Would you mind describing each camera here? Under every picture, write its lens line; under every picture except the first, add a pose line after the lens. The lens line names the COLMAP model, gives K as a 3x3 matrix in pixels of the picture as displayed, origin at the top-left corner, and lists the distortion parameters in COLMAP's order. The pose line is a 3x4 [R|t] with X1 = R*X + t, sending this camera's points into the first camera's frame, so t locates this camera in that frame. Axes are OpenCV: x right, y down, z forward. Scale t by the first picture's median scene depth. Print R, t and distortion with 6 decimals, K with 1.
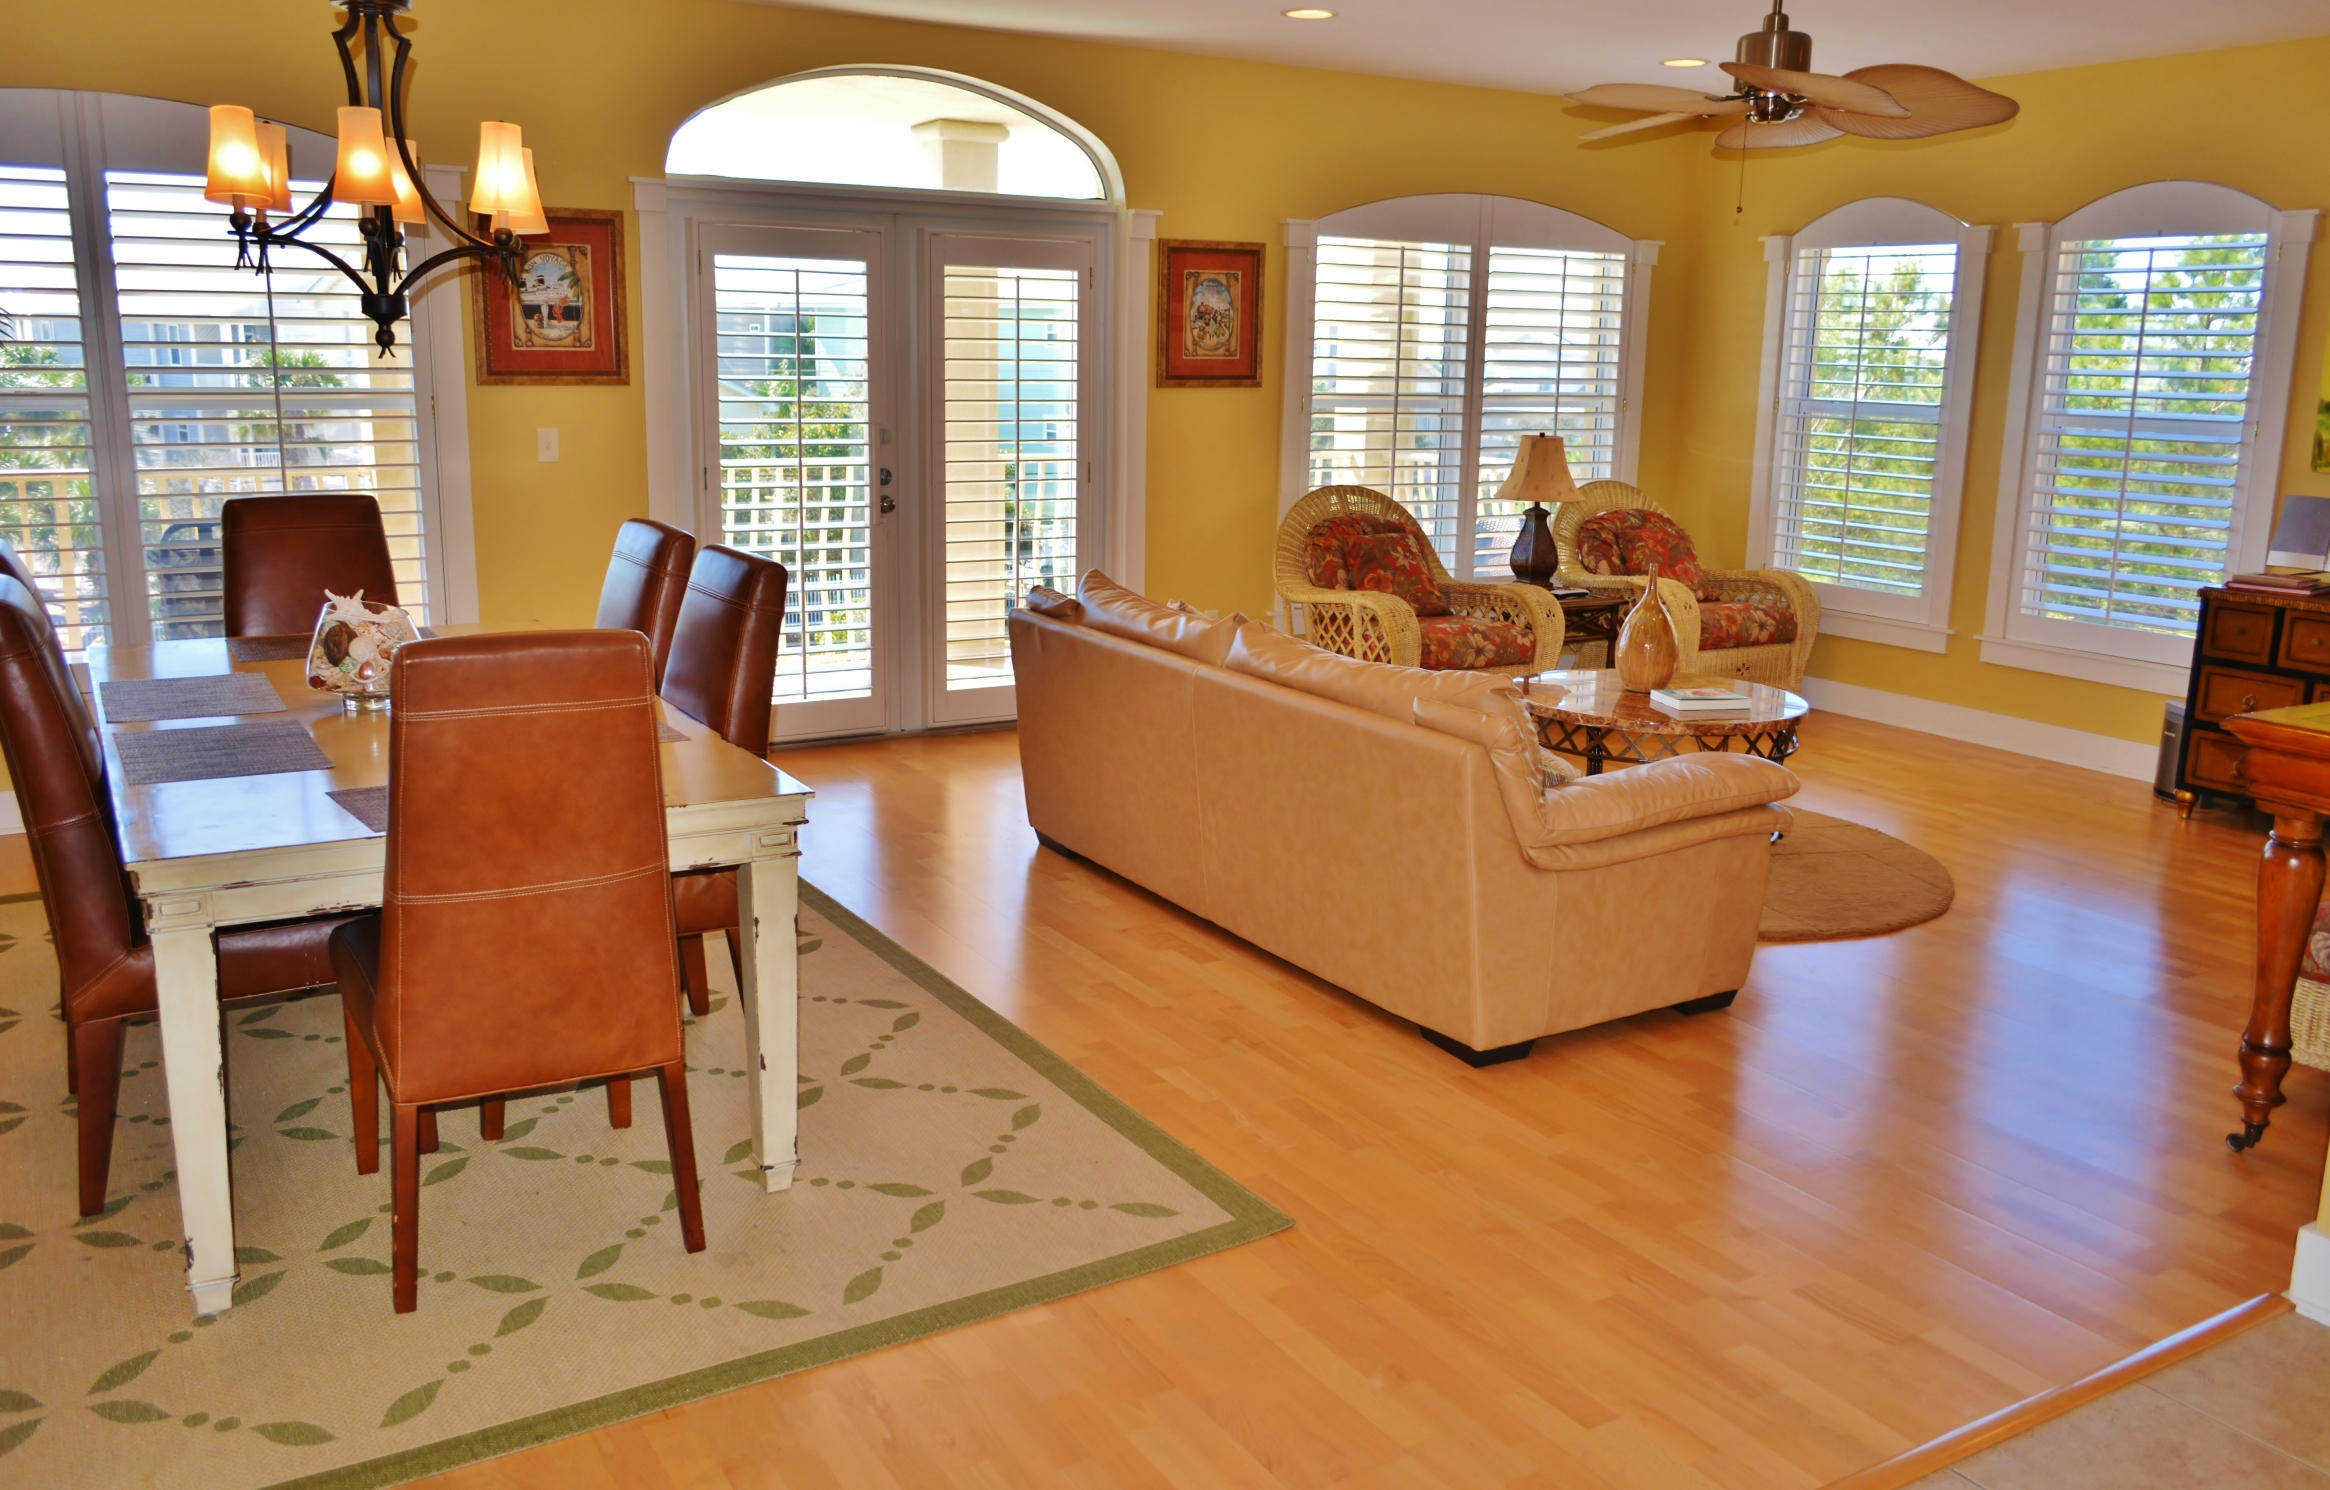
lens RADIAL K [[1862.7, 0, 1173.1], [0, 1862.7, 734.4], [0, 0, 1]] dist [-0.016572, 0.009908]
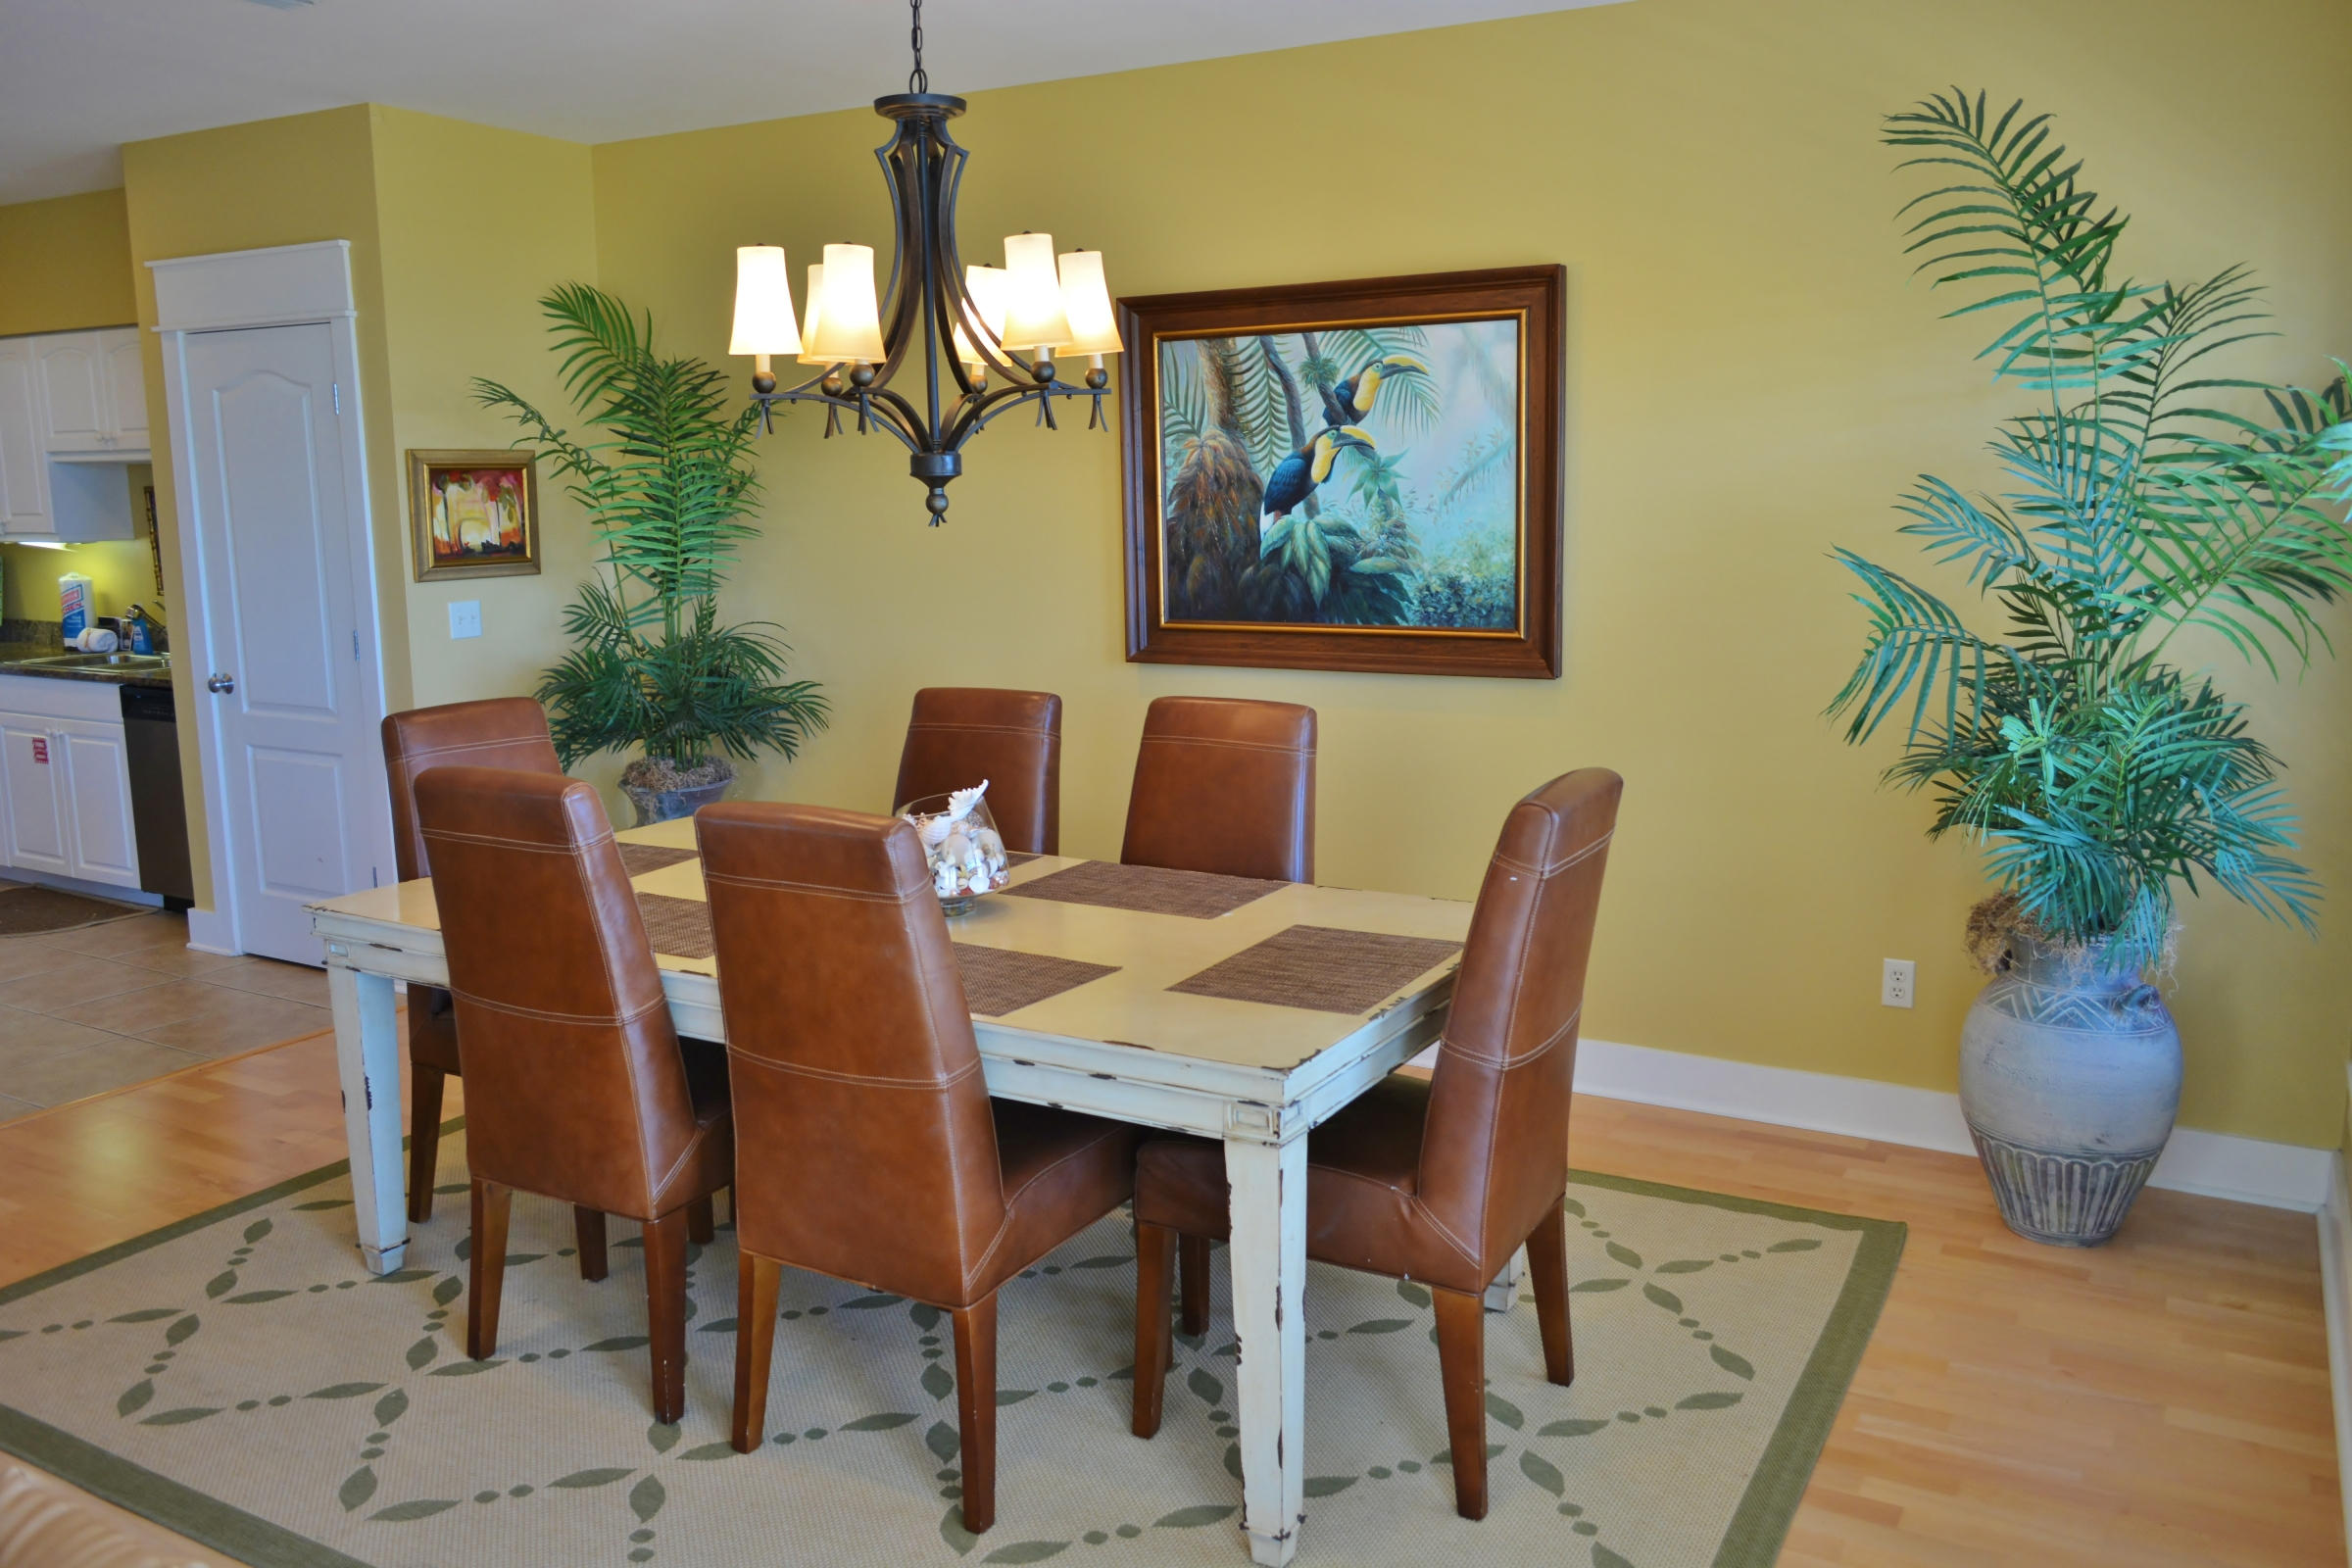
lens RADIAL K [[1824.3, 0, 1181.3], [0, 1824.3, 780.7], [0, 0, 1]] dist [-0.011036, -0.000271]
pose [[-0.876734, 0.068072, -0.476135, -0.063609], [-0.106637, 0.937787, 0.330431, -0.203146], [0.469006, 0.340474, -0.814930, 0.941538]]
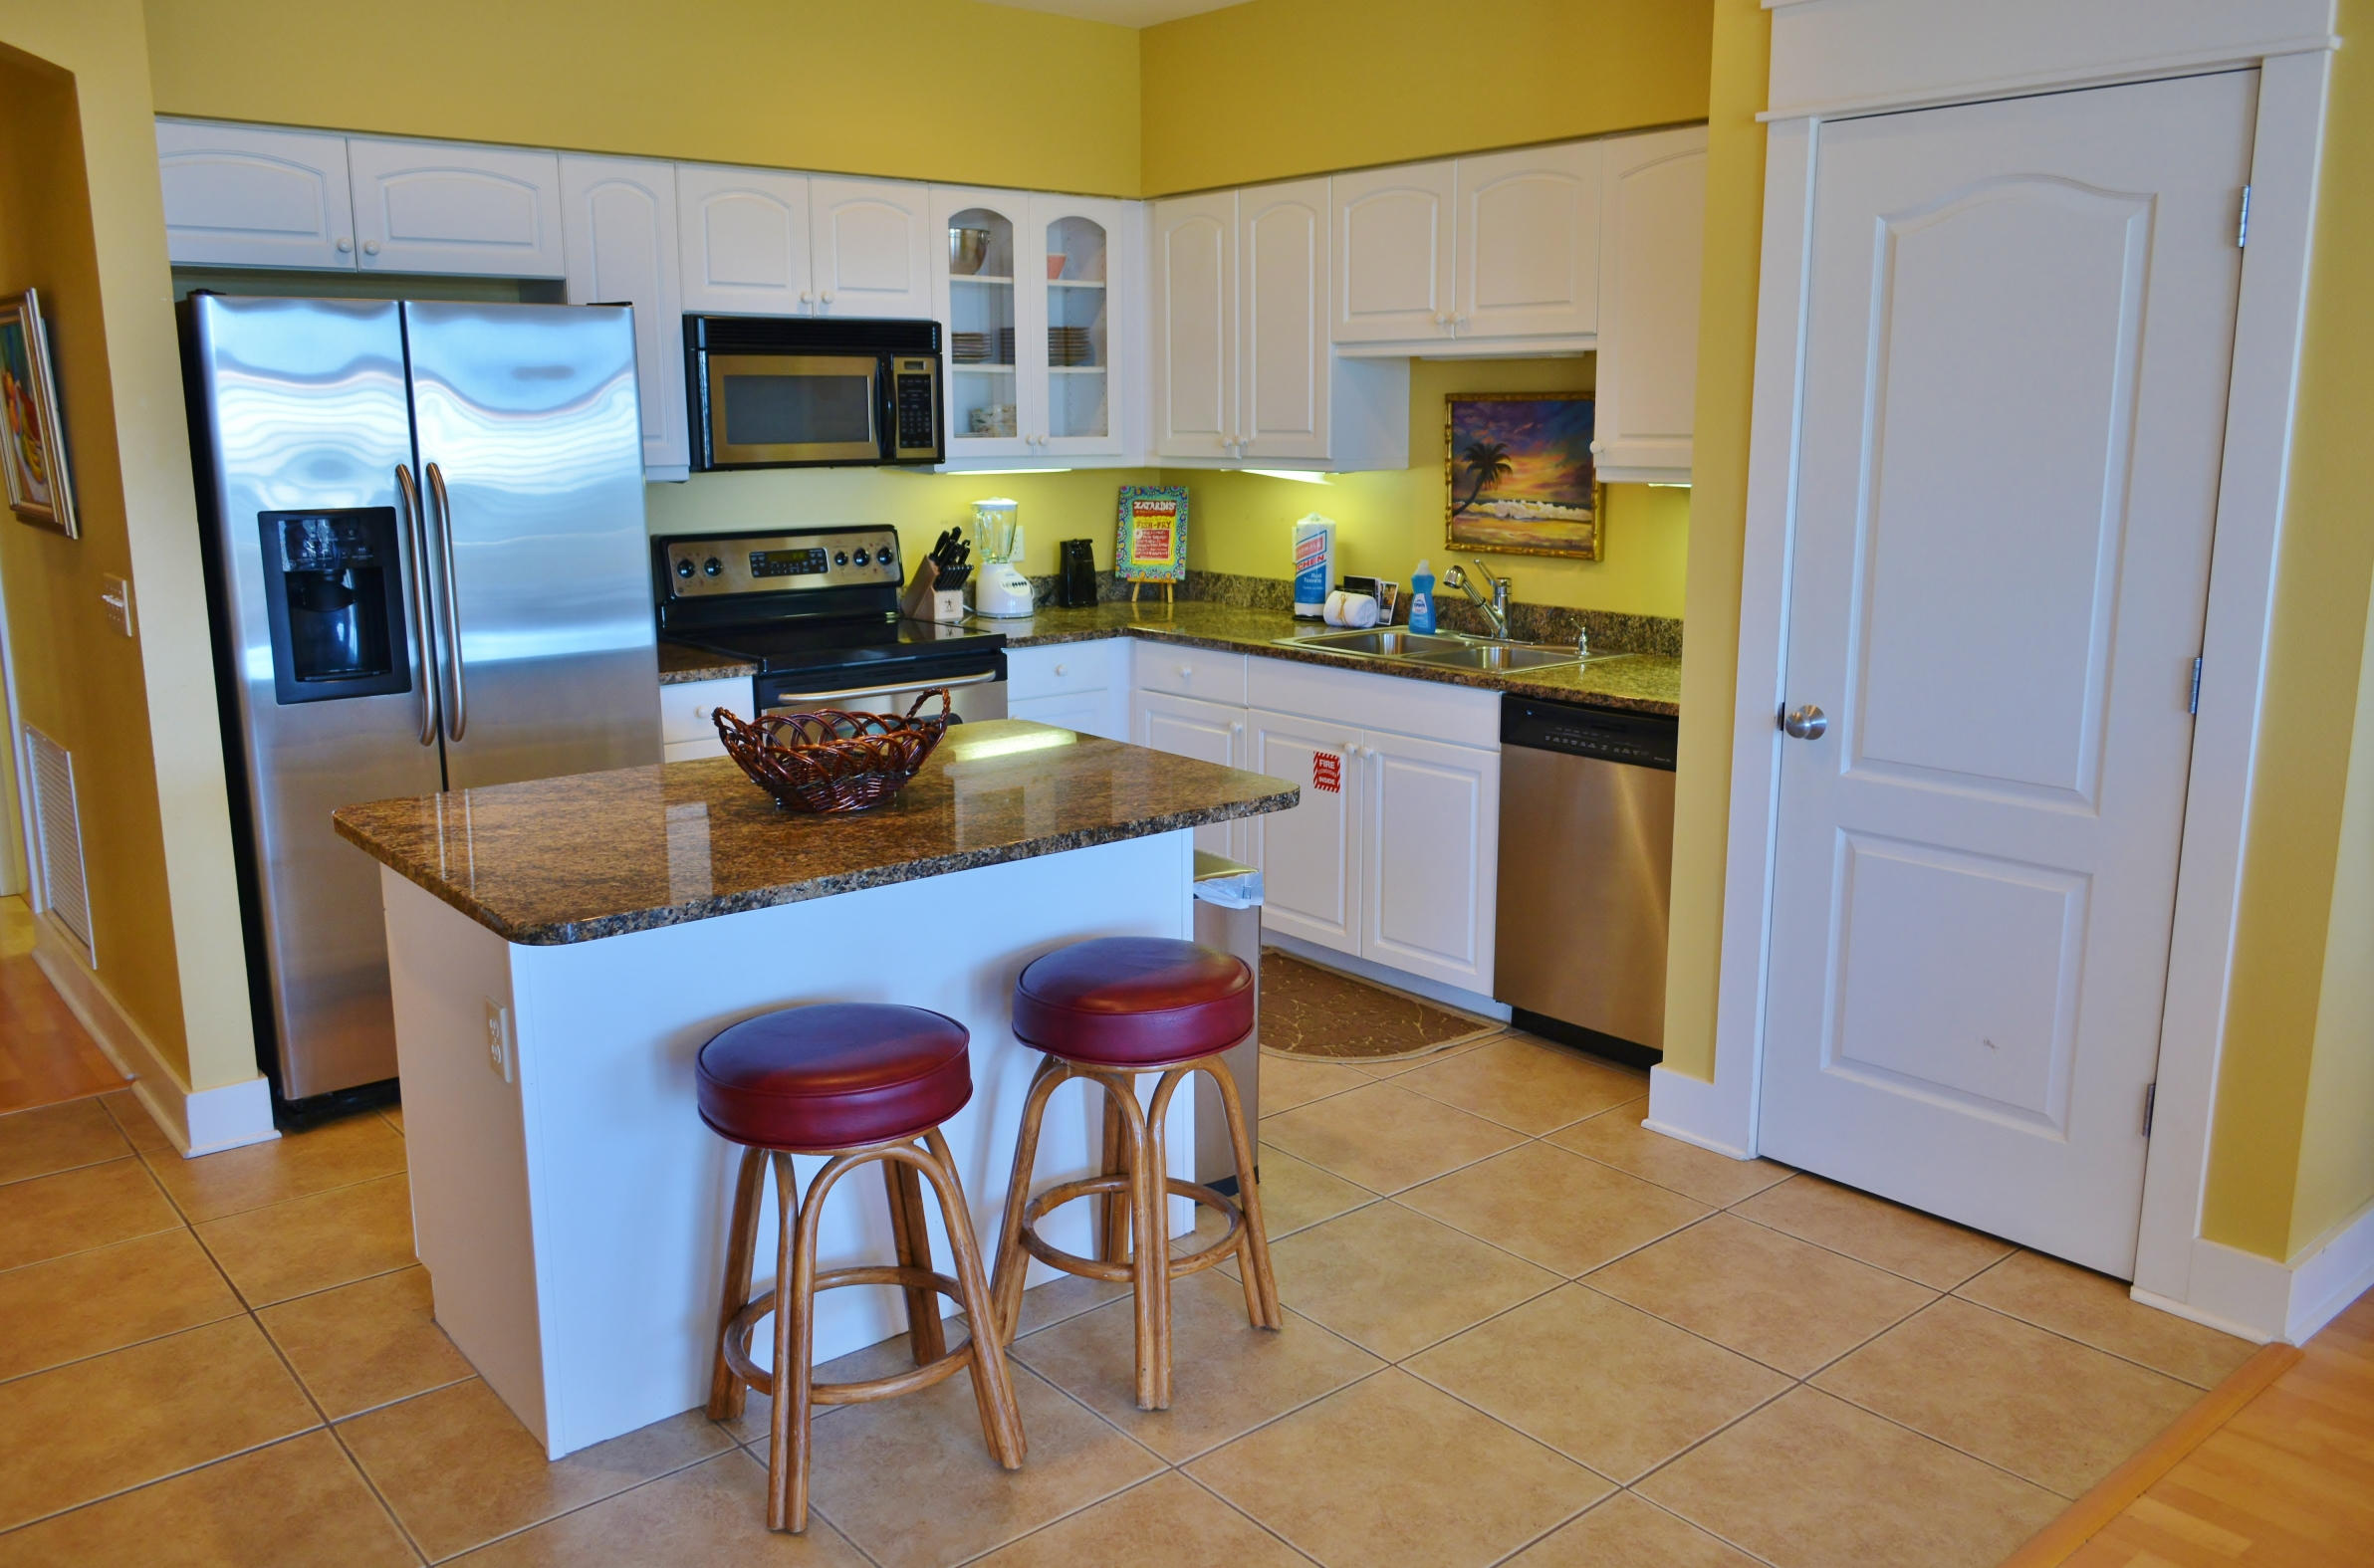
lens RADIAL K [[1854.7, 0, 1197.9], [0, 1854.7, 782.4], [0, 0, 1]] dist [-0.014309, 0.003329]
pose [[-0.987176, 0.015497, -0.158883, 0.162379], [-0.048321, 0.919578, 0.389924, -0.097172], [0.152149, 0.392601, -0.907037, 0.484740]]
